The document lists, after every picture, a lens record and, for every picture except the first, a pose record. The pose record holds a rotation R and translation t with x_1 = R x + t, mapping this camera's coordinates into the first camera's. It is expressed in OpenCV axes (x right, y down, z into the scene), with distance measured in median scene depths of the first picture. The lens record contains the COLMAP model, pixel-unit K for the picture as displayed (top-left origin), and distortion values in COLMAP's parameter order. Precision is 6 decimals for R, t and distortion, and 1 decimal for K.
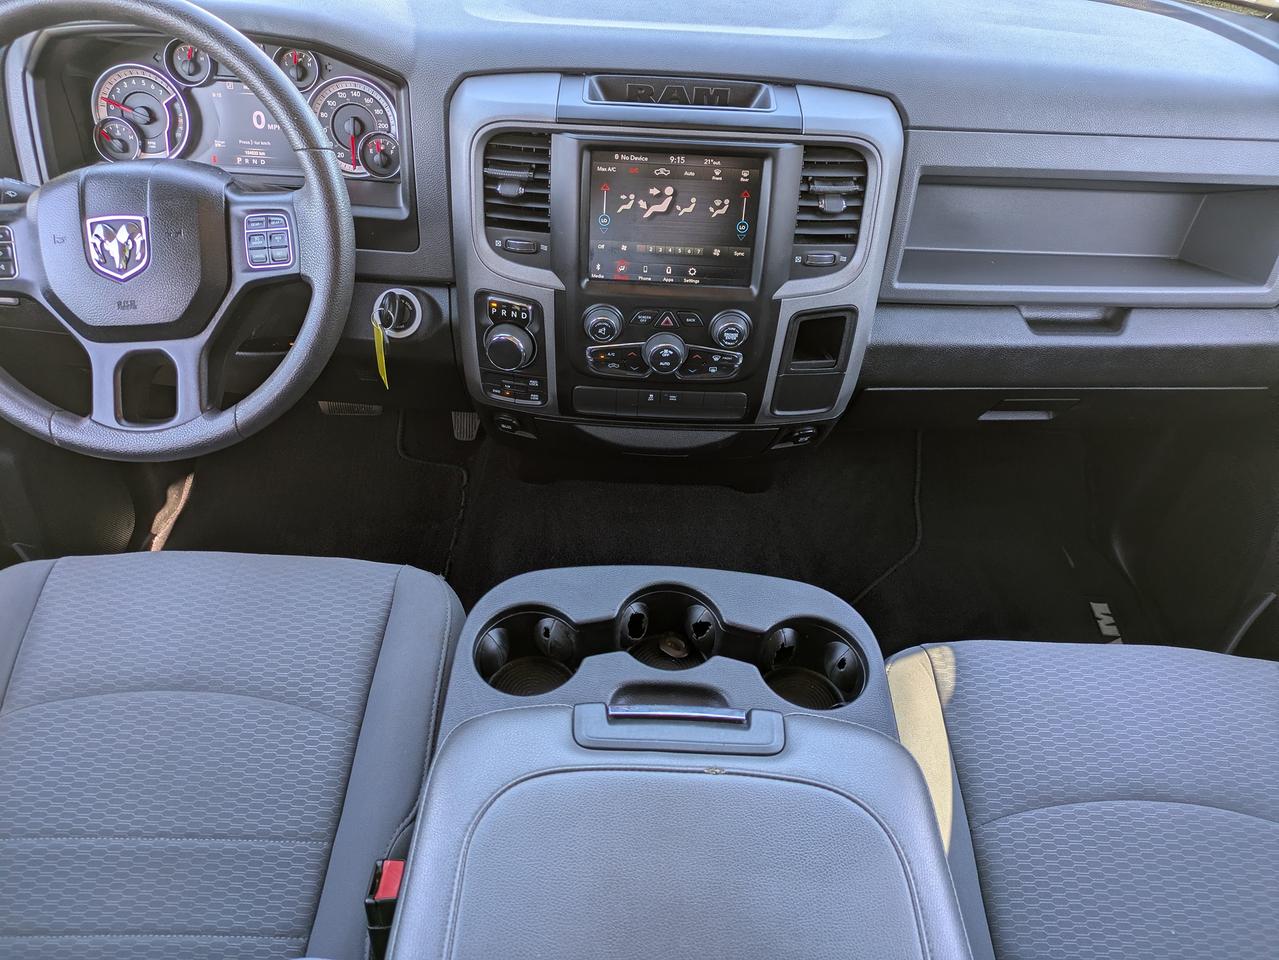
lens RADIAL K [[944.0, 0, 611.2], [0, 944.0, 508.3], [0, 0, 1]] dist [0.011988, 0.002744]
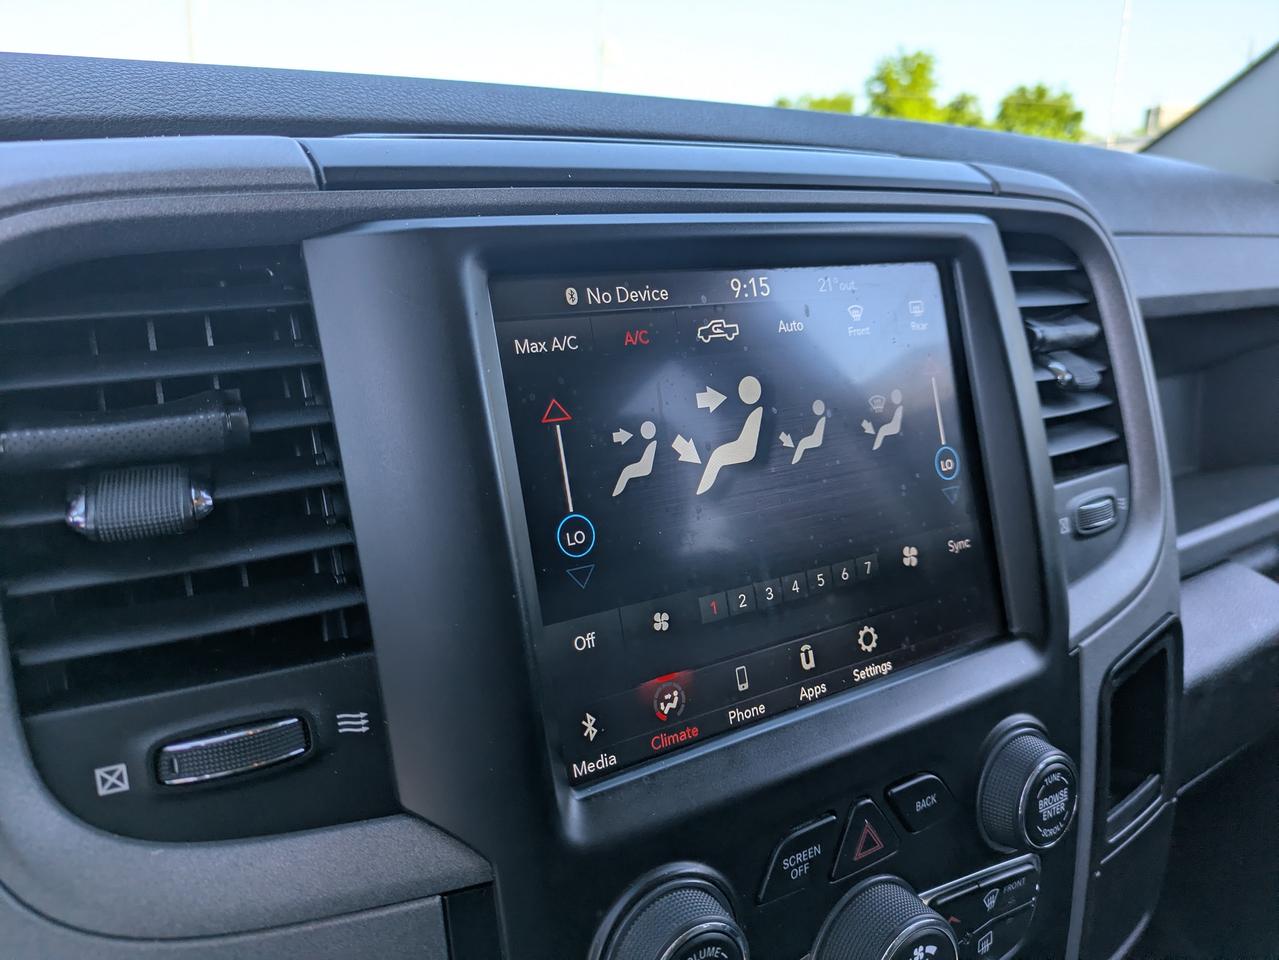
lens RADIAL K [[944.0, 0, 605.3], [0, 944.0, 476.2], [0, 0, 1]] dist [0.011988, 0.002744]
pose [[0.828716, -0.177552, 0.530759, -0.126863], [0.424978, 0.816718, -0.390340, -0.210093], [-0.364174, 0.549042, 0.752283, 0.774680]]
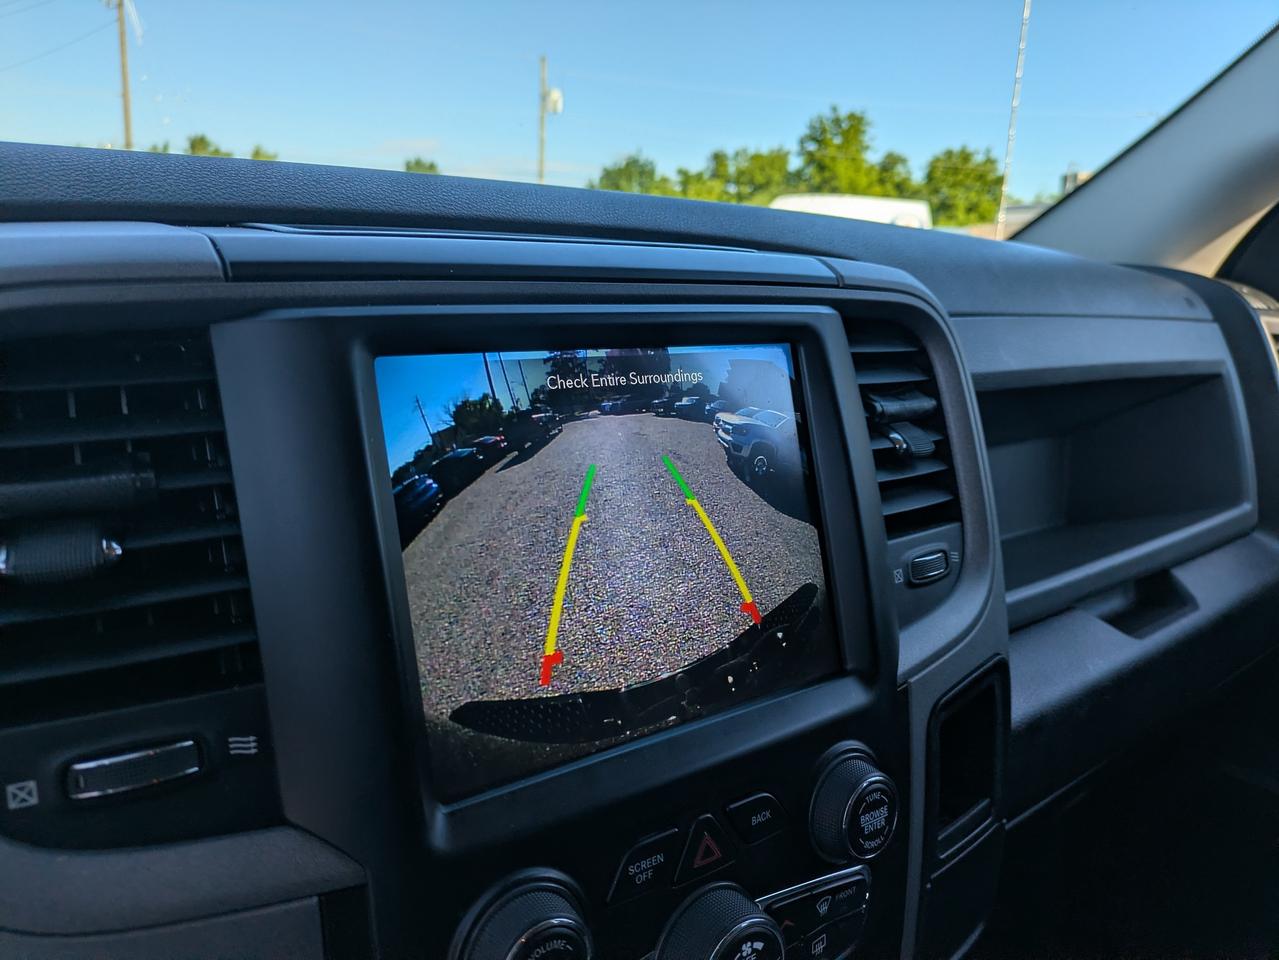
lens RADIAL K [[944.0, 0, 609.0], [0, 944.0, 492.1], [0, 0, 1]] dist [0.011988, 0.002744]
pose [[0.791917, -0.150141, 0.591883, -0.130946], [0.440438, 0.811820, -0.383357, -0.189689], [-0.422944, 0.564275, 0.709022, 0.735702]]
